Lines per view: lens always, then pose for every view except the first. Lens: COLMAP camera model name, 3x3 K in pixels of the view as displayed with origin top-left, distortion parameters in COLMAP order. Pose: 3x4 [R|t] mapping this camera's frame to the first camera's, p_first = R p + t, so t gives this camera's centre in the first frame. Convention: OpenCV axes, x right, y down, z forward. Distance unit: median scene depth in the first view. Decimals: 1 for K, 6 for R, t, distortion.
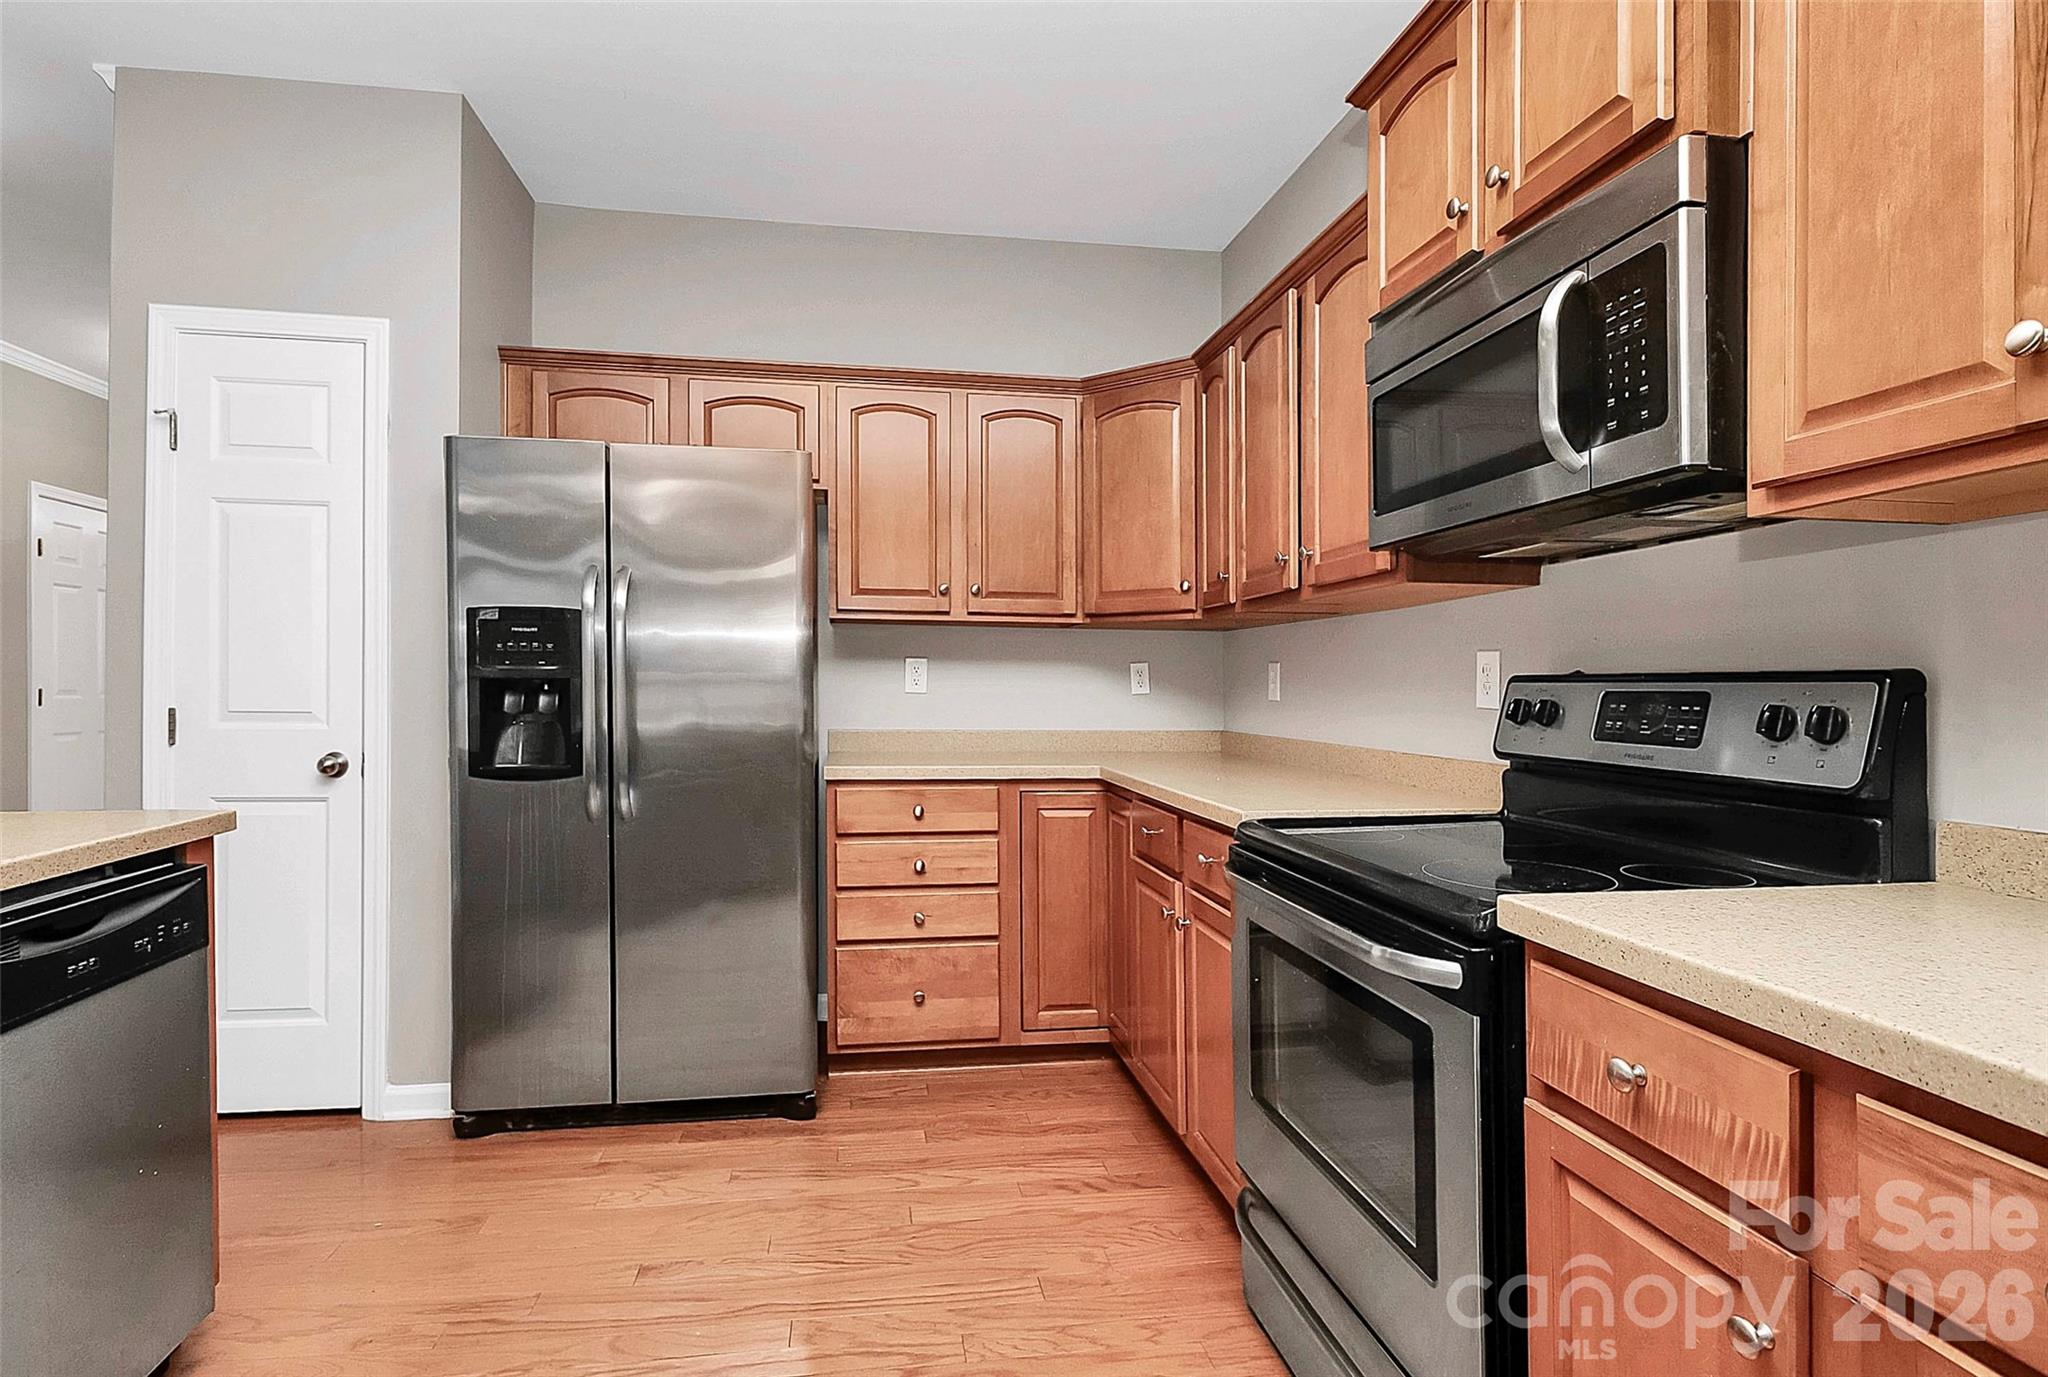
lens RADIAL K [[1061.4, 0, 1016.4], [0, 1061.4, 707.0], [0, 0, 1]] dist [-0.012438, 0.001351]
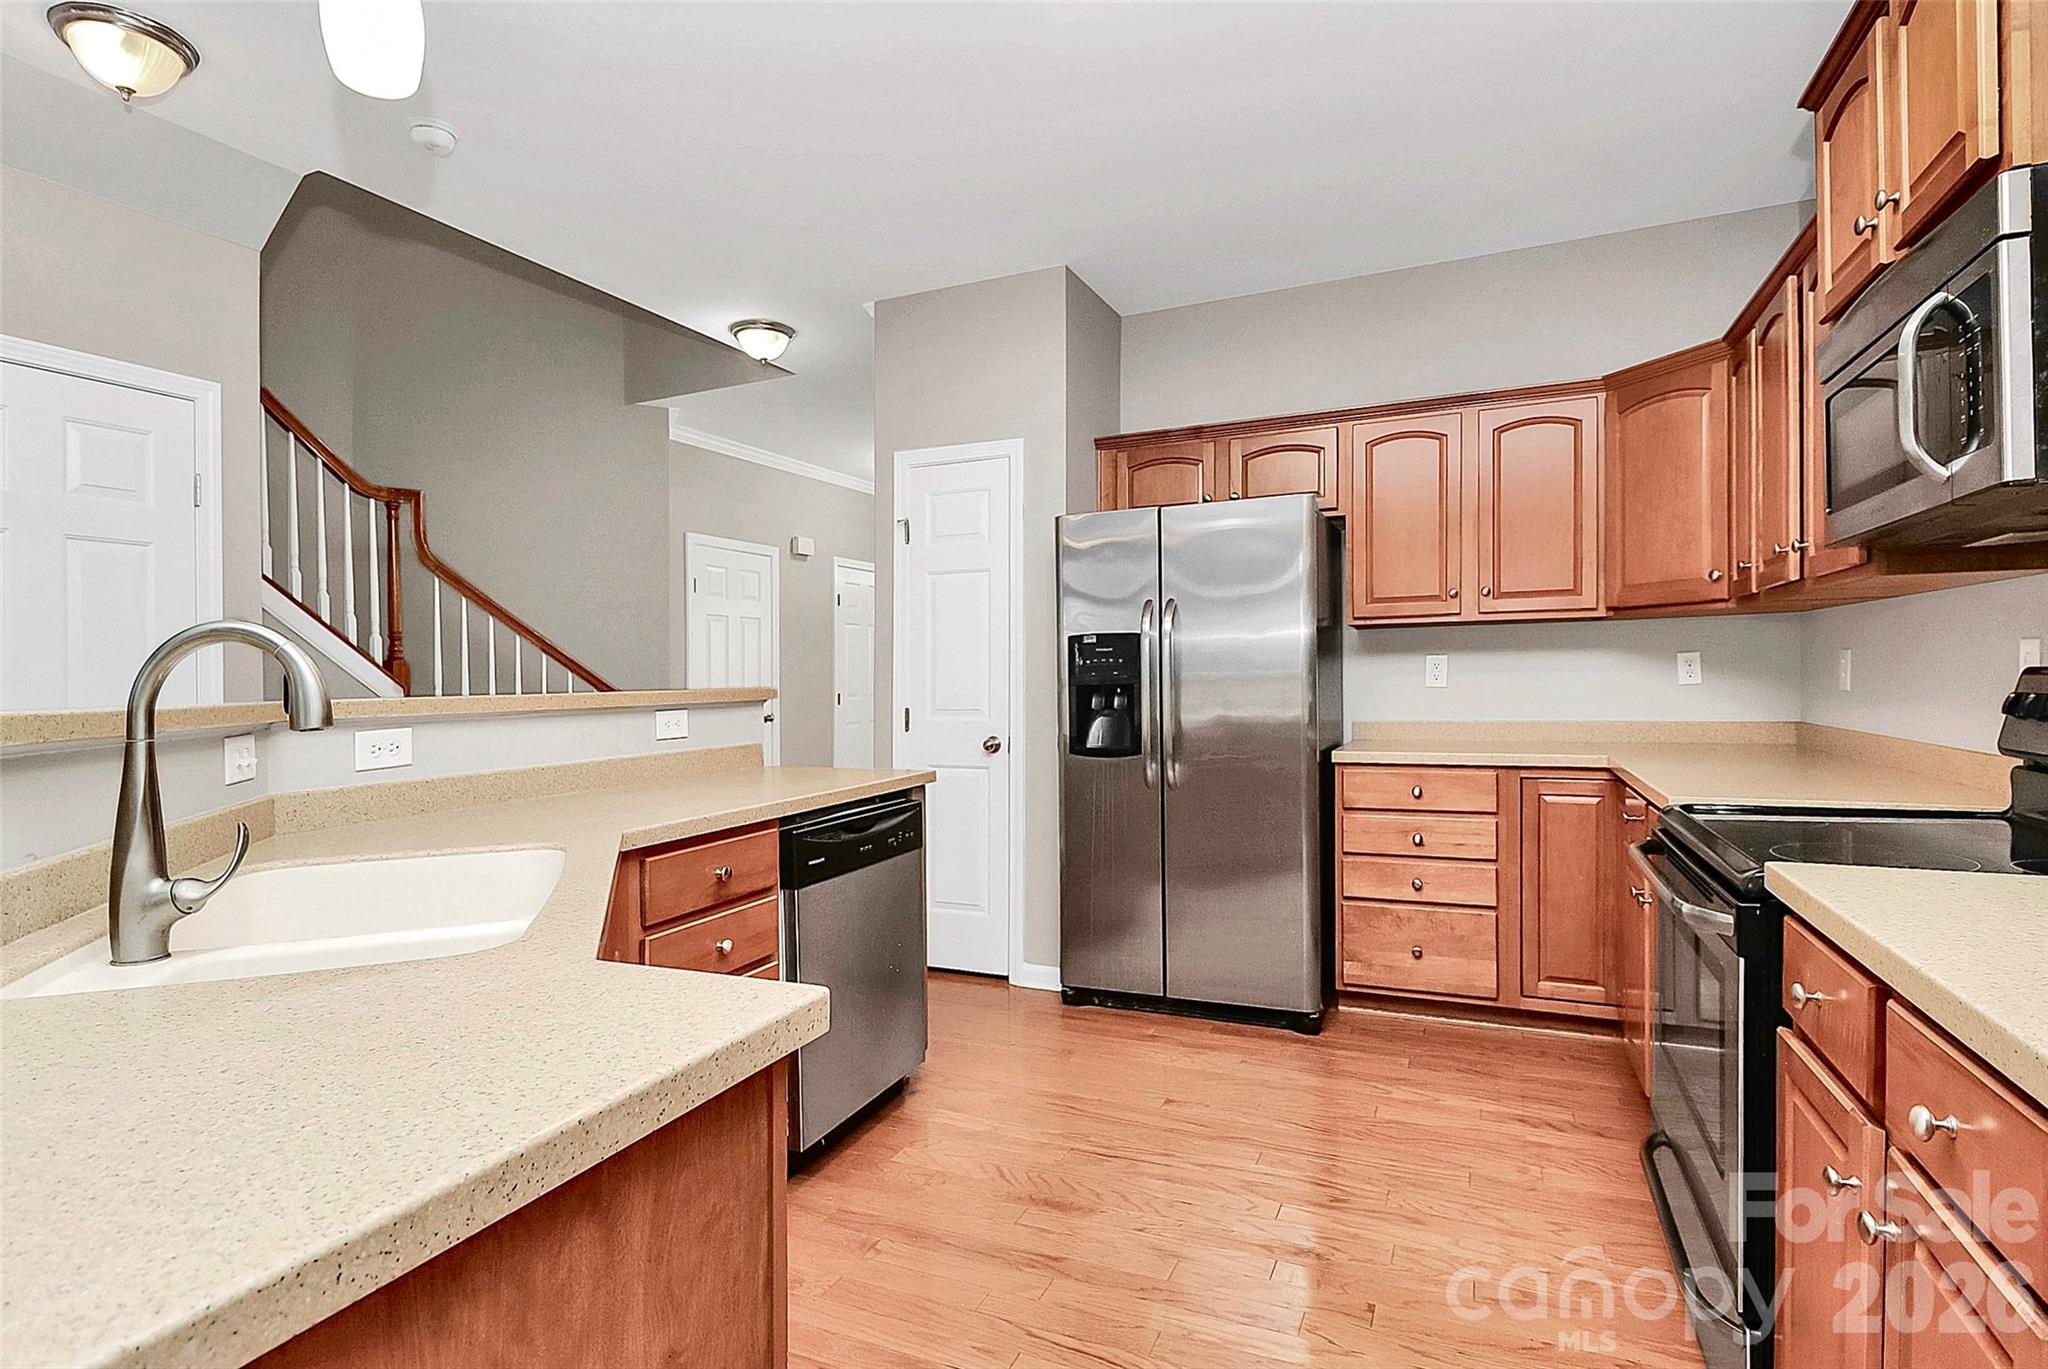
lens RADIAL K [[1016.5, 0, 1017.9], [0, 1016.5, 702.9], [0, 0, 1]] dist [-0.002168, -0.000833]
pose [[0.843687, -0.008535, -0.536768, 0.141705], [0.012823, 0.999909, 0.004256, -0.008851], [0.536682, -0.010473, 0.843719, -0.172379]]
